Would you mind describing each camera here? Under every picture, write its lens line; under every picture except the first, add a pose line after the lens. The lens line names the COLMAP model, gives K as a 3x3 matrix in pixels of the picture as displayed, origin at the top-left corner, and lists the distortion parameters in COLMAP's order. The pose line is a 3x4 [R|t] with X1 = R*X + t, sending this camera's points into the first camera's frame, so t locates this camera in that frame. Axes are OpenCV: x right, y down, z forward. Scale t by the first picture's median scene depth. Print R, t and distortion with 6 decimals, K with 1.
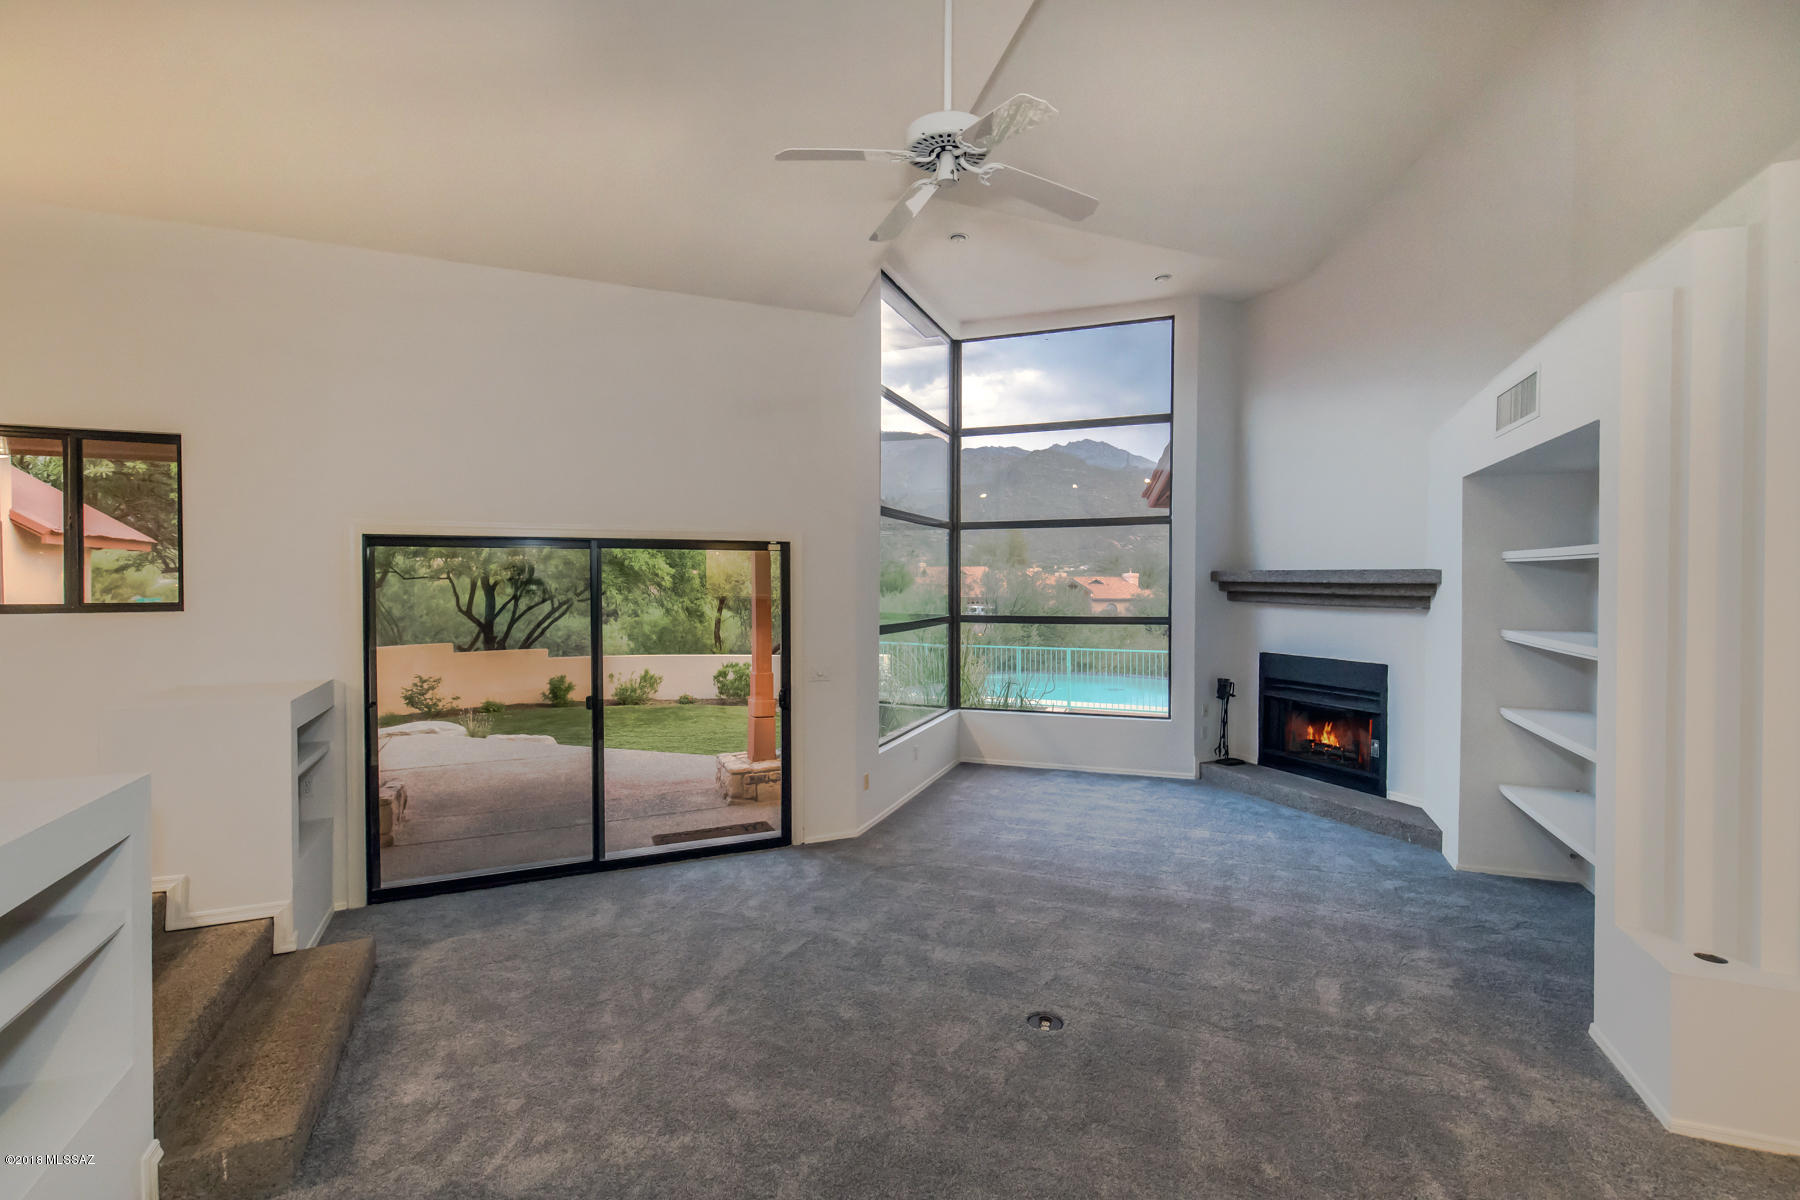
lens RADIAL K [[798.6, 0, 900.0], [0, 798.6, 600.0], [0, 0, 1]] dist [-0.000697, 0.000008]
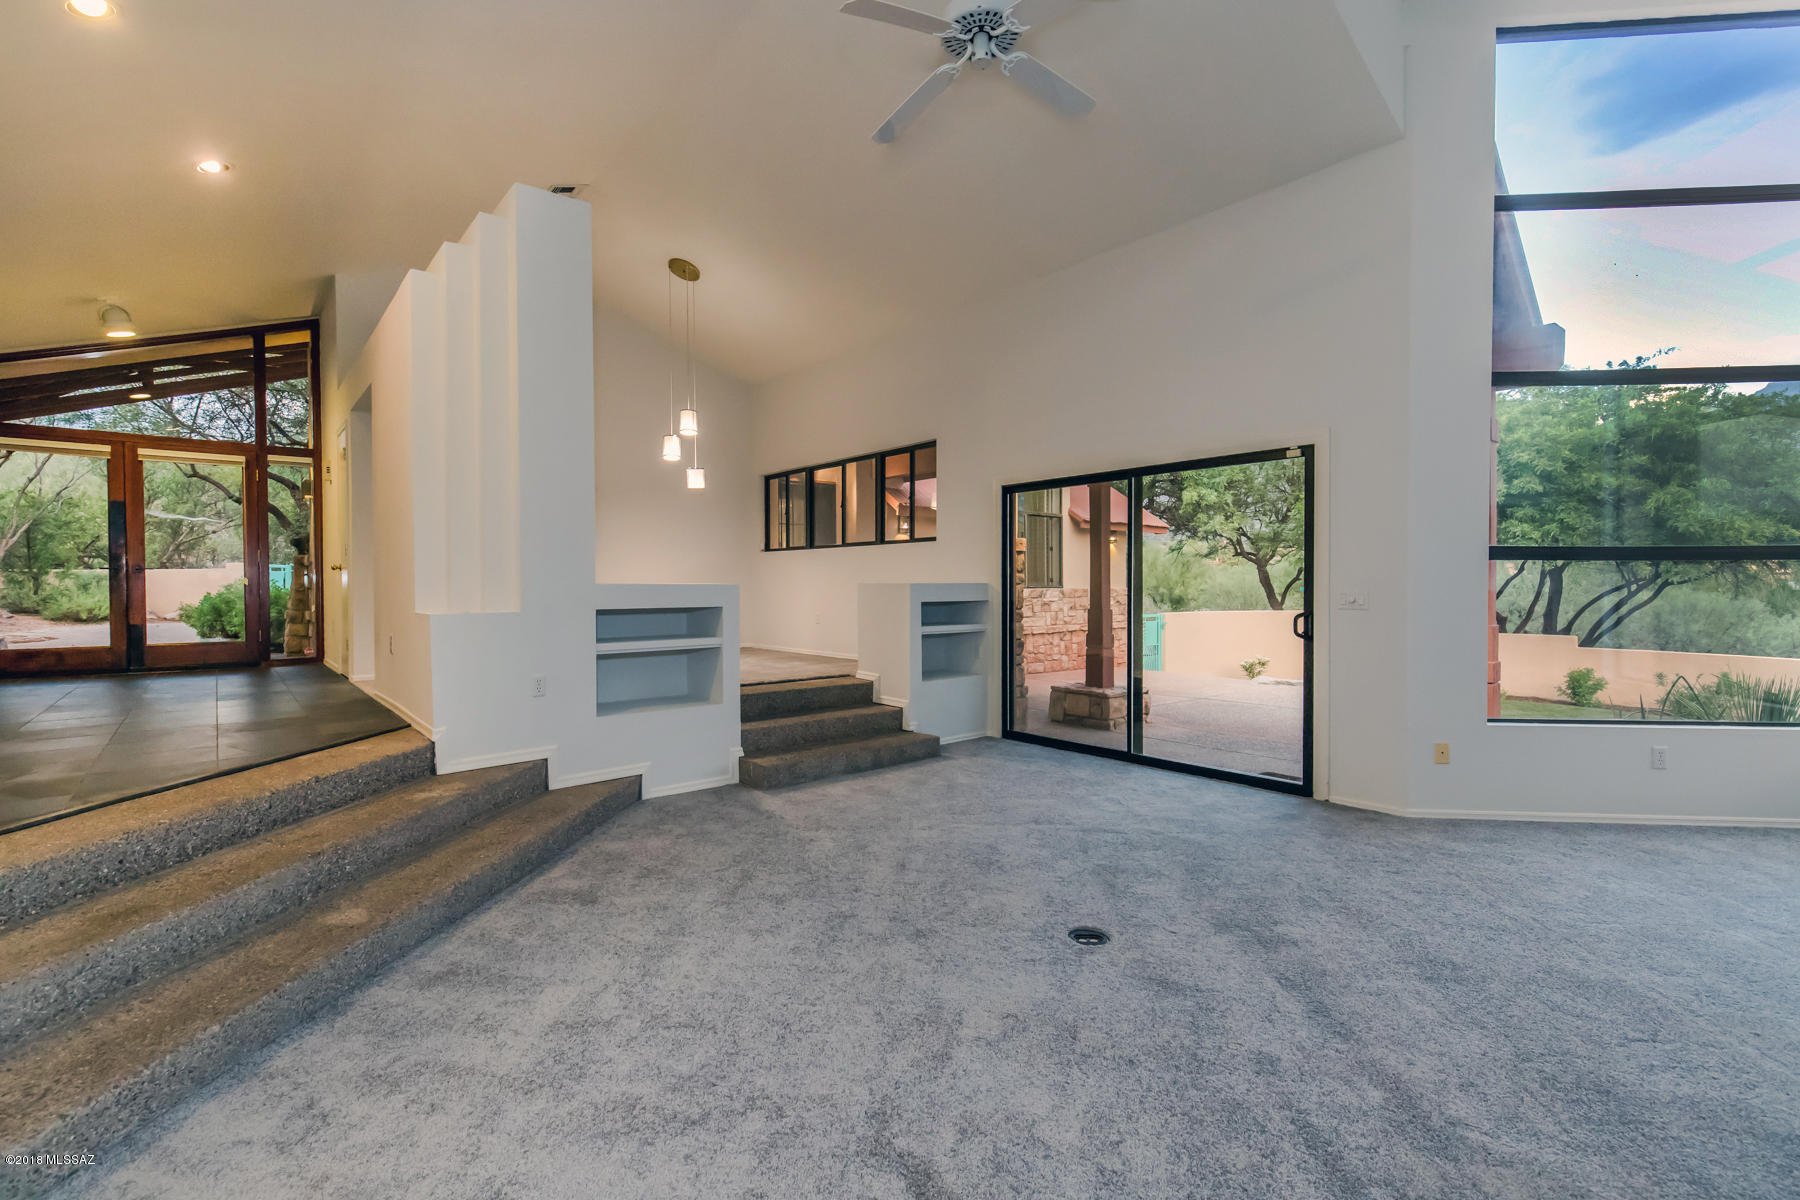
lens RADIAL K [[798.6, 0, 900.0], [0, 798.6, 600.0], [0, 0, 1]] dist [-0.000697, 0.000008]
pose [[0.273124, 0.017396, -0.961822, 0.568866], [-0.019671, 0.999728, 0.012496, 0.092842], [0.961778, 0.015507, 0.273392, 0.337549]]
